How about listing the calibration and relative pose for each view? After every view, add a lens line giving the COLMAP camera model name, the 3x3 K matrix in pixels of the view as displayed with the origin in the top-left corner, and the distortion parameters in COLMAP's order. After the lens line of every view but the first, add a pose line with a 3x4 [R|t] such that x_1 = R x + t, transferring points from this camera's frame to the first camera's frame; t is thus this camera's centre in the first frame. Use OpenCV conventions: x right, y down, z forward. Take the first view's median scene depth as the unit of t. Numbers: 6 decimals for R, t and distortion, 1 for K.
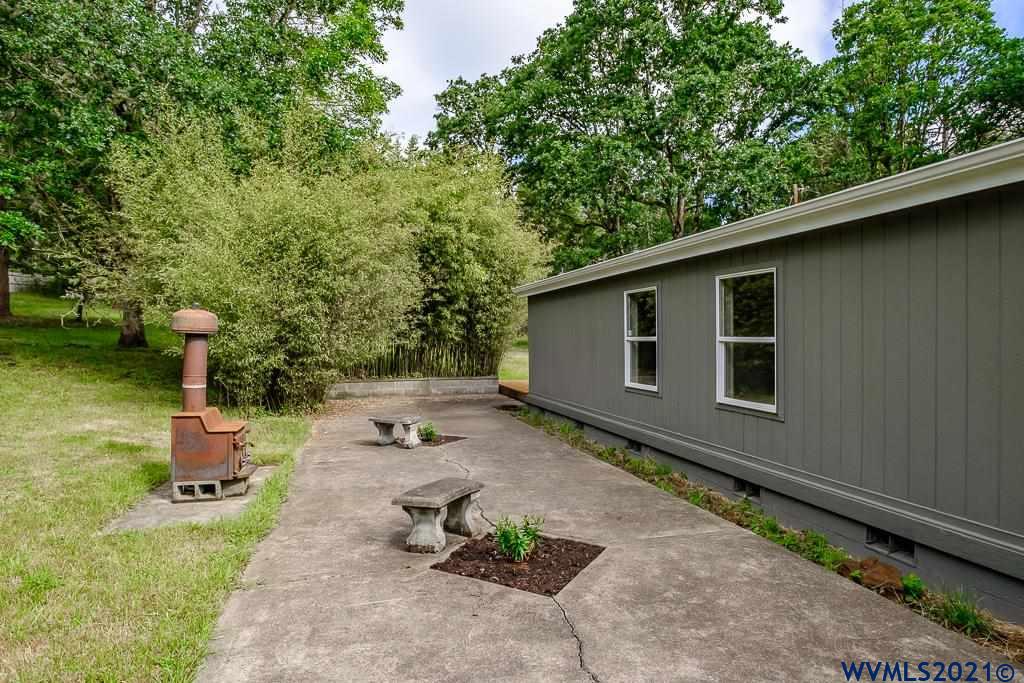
lens RADIAL K [[623.9, 0, 512.0], [0, 623.9, 341.5], [0, 0, 1]] dist [0.001205, 0.000158]
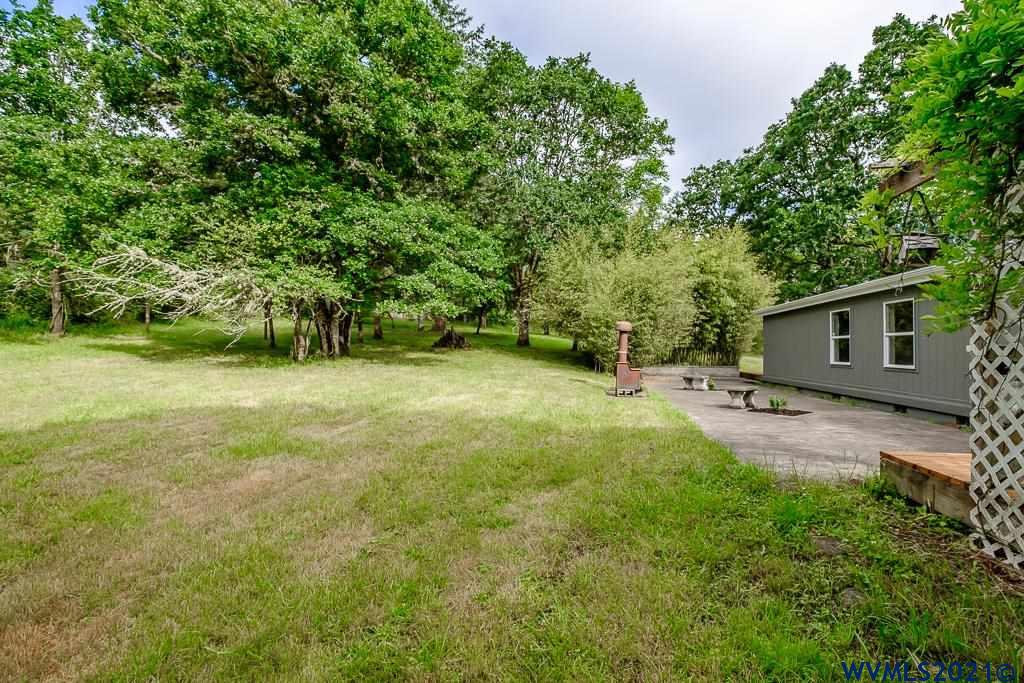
lens RADIAL K [[465.4, 0, 516.9], [0, 465.4, 344.0], [0, 0, 1]] dist [-0.001497, -0.000159]
pose [[0.908867, 0.010397, -0.416957, -0.048462], [-0.019162, 0.999675, -0.016842, 0.032085], [0.416646, 0.023297, 0.908770, -0.355140]]
